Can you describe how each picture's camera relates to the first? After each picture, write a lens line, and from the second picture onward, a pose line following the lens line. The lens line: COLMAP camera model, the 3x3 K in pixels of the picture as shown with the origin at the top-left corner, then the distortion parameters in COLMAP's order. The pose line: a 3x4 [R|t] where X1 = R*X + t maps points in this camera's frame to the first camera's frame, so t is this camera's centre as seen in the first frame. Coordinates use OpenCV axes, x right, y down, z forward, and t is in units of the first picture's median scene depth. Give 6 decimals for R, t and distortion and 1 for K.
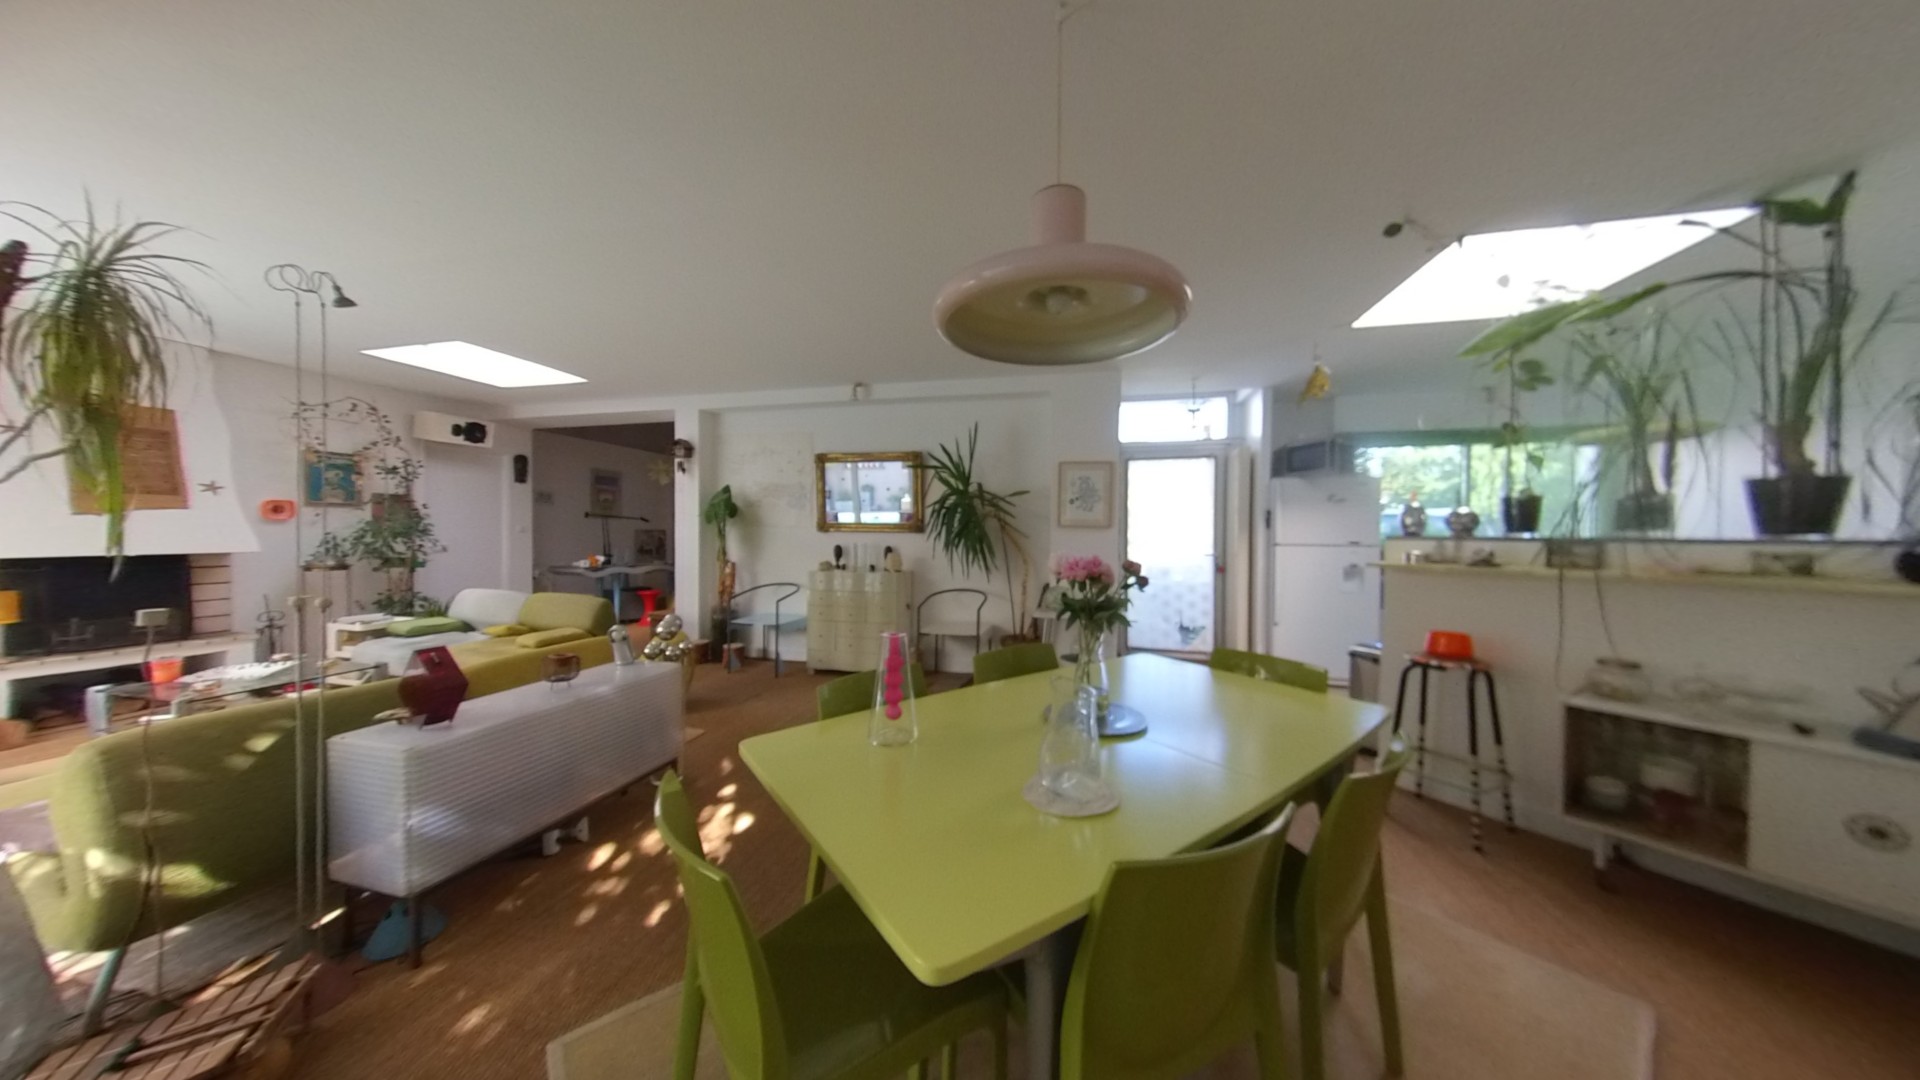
lens RADIAL K [[534.5, 0, 966.1], [0, 534.5, 535.2], [0, 0, 1]] dist [-0.000293, -0.000016]
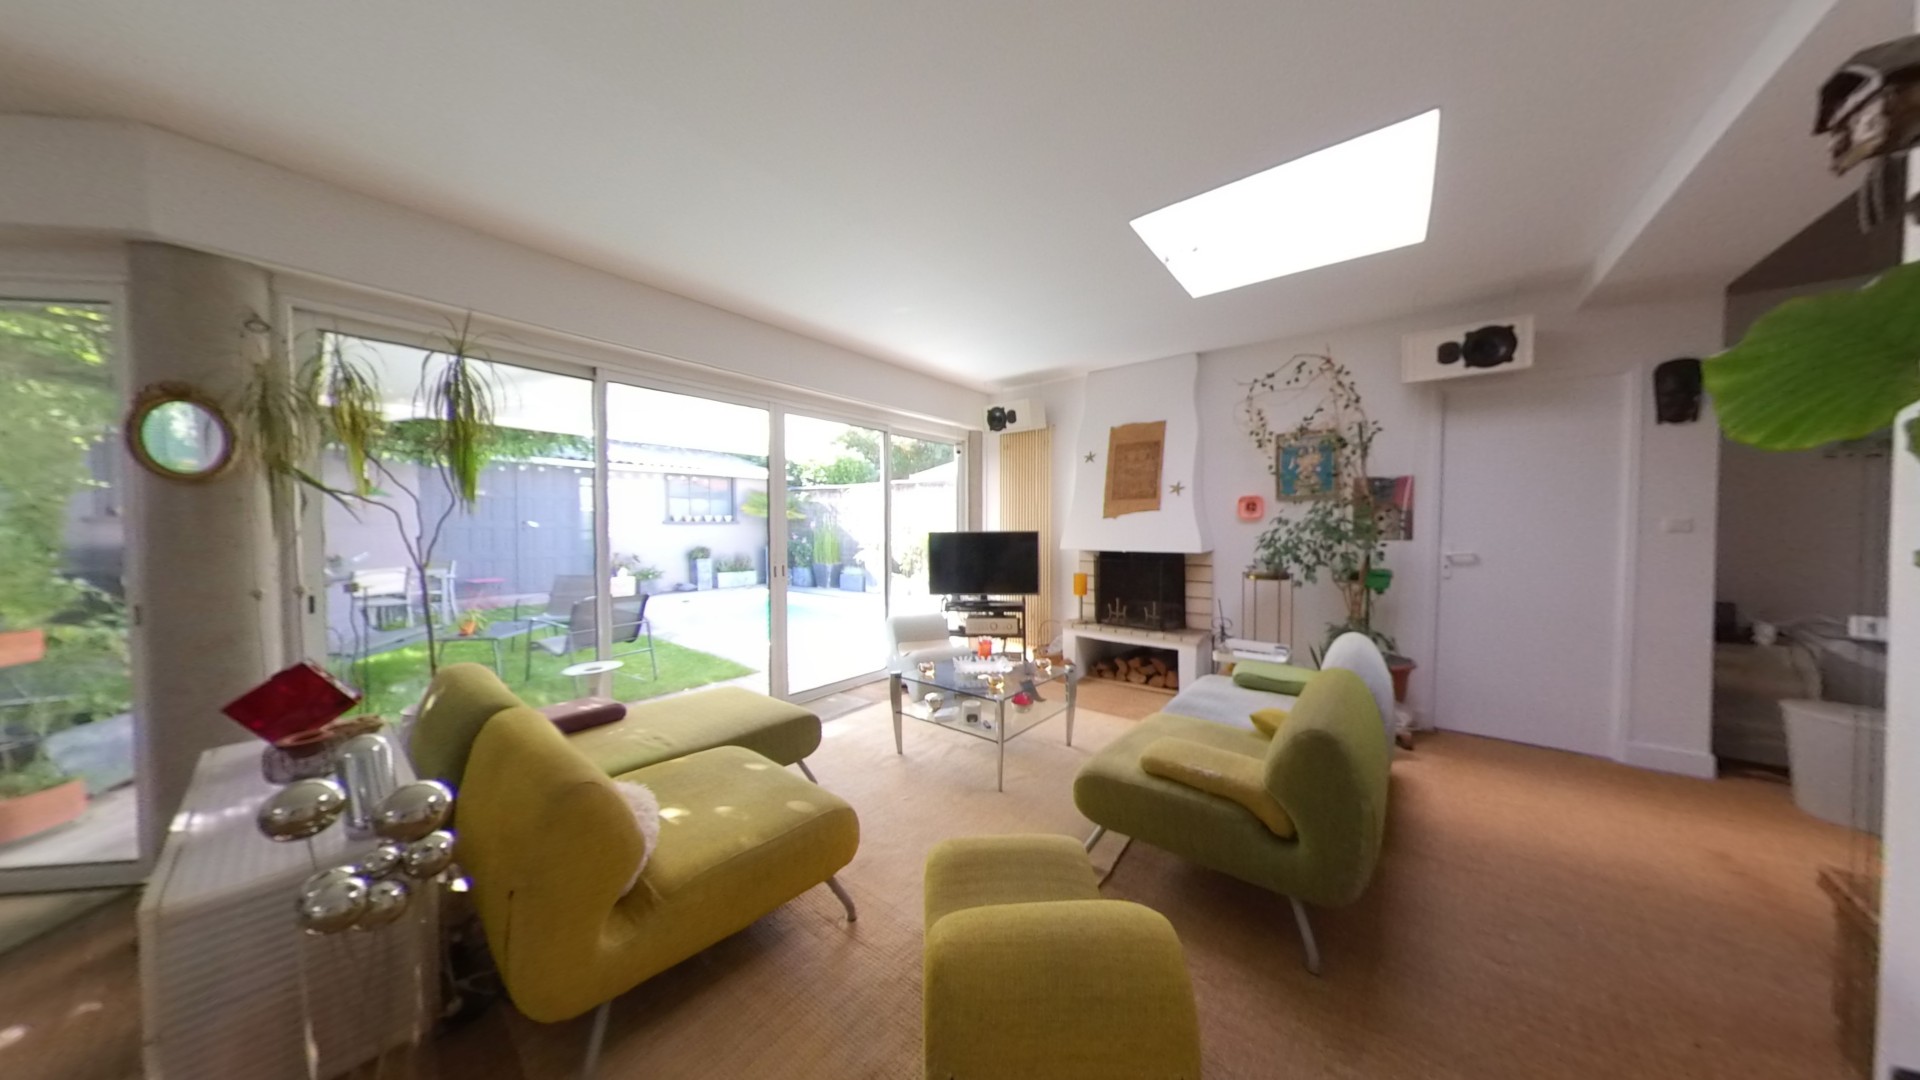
lens RADIAL K [[534.5, 0, 970.3], [0, 534.5, 545.1], [0, 0, 1]] dist [-0.000293, -0.000016]
pose [[-0.389784, 0.014430, -0.920793, -0.248507], [-0.008659, 0.999776, 0.019333, 0.002767], [0.920865, 0.015509, -0.389572, 0.838859]]
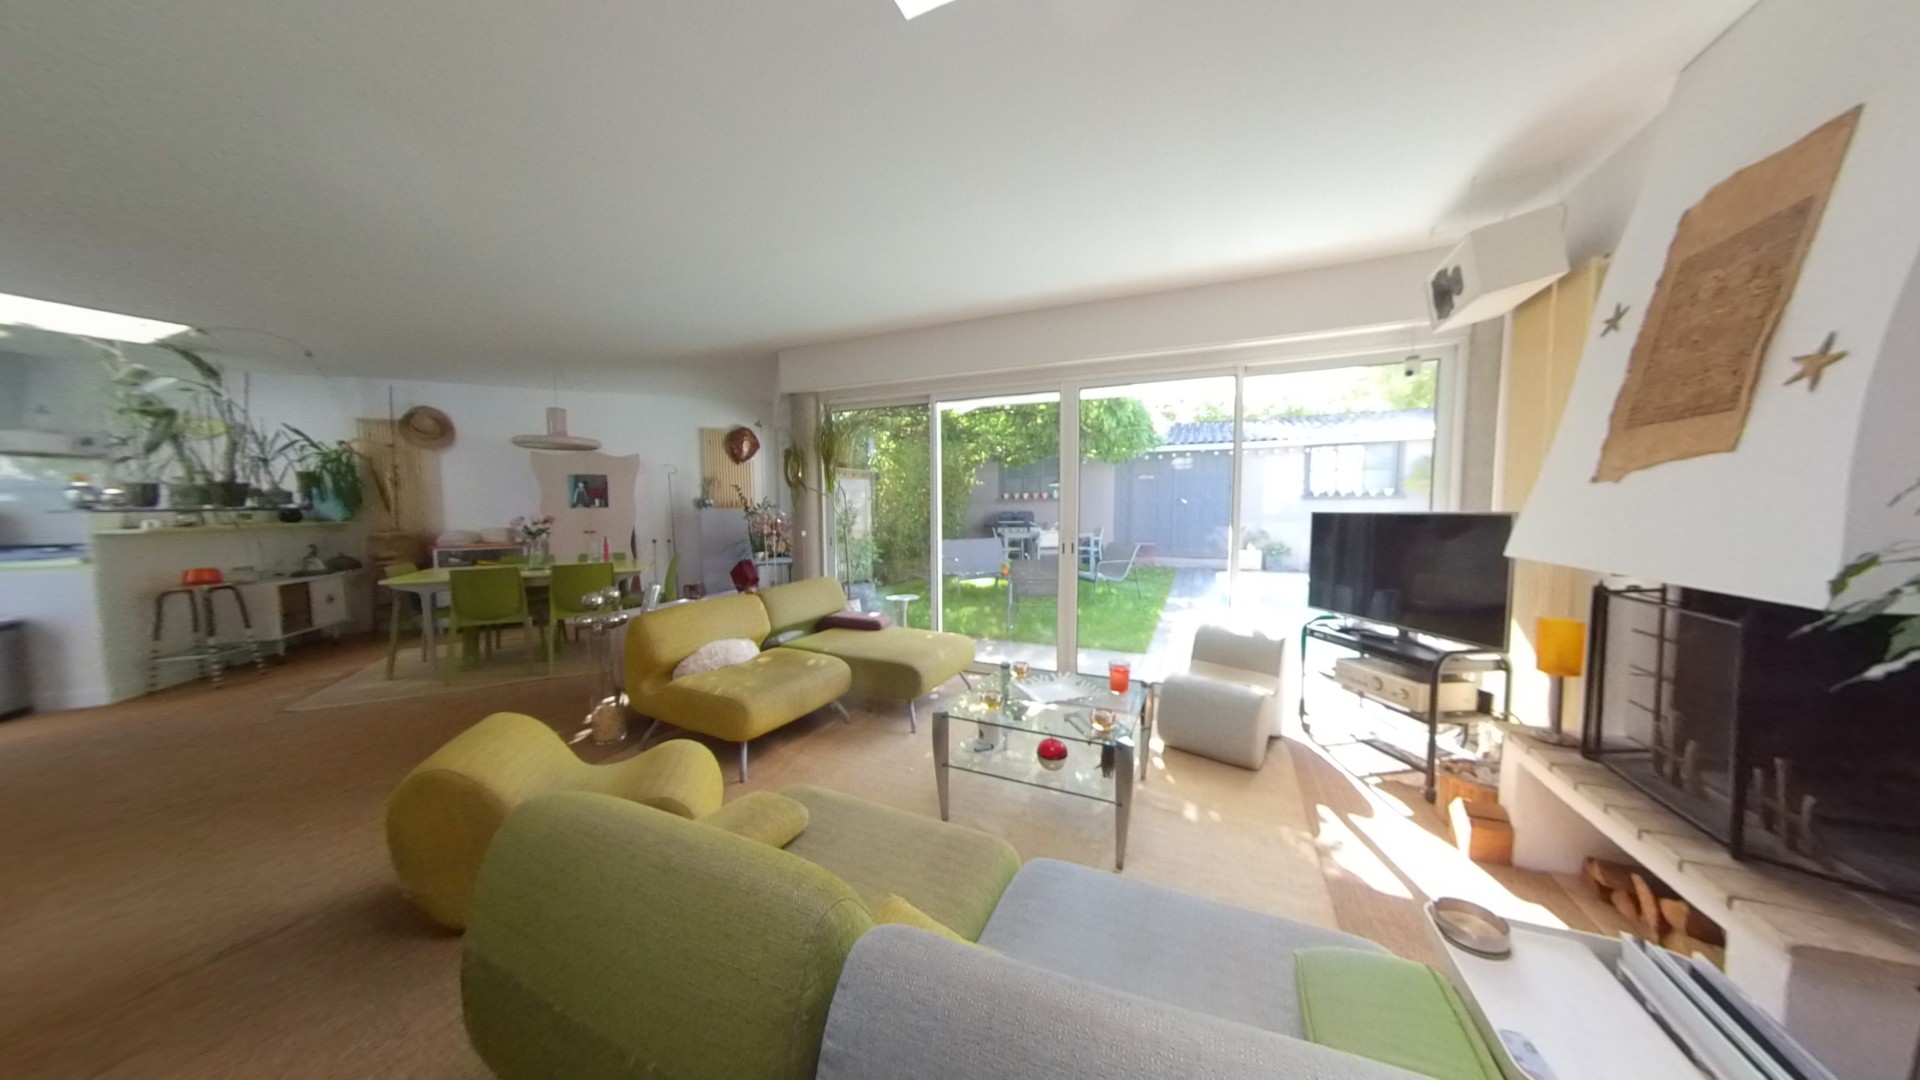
lens RADIAL K [[534.5, 0, 965.3], [0, 534.5, 539.1], [0, 0, 1]] dist [-0.000293, -0.000016]
pose [[-0.988499, -0.024756, 0.149189, -0.853021], [-0.014172, 0.997333, 0.071595, -0.011225], [-0.150563, 0.068658, -0.986213, 1.090411]]
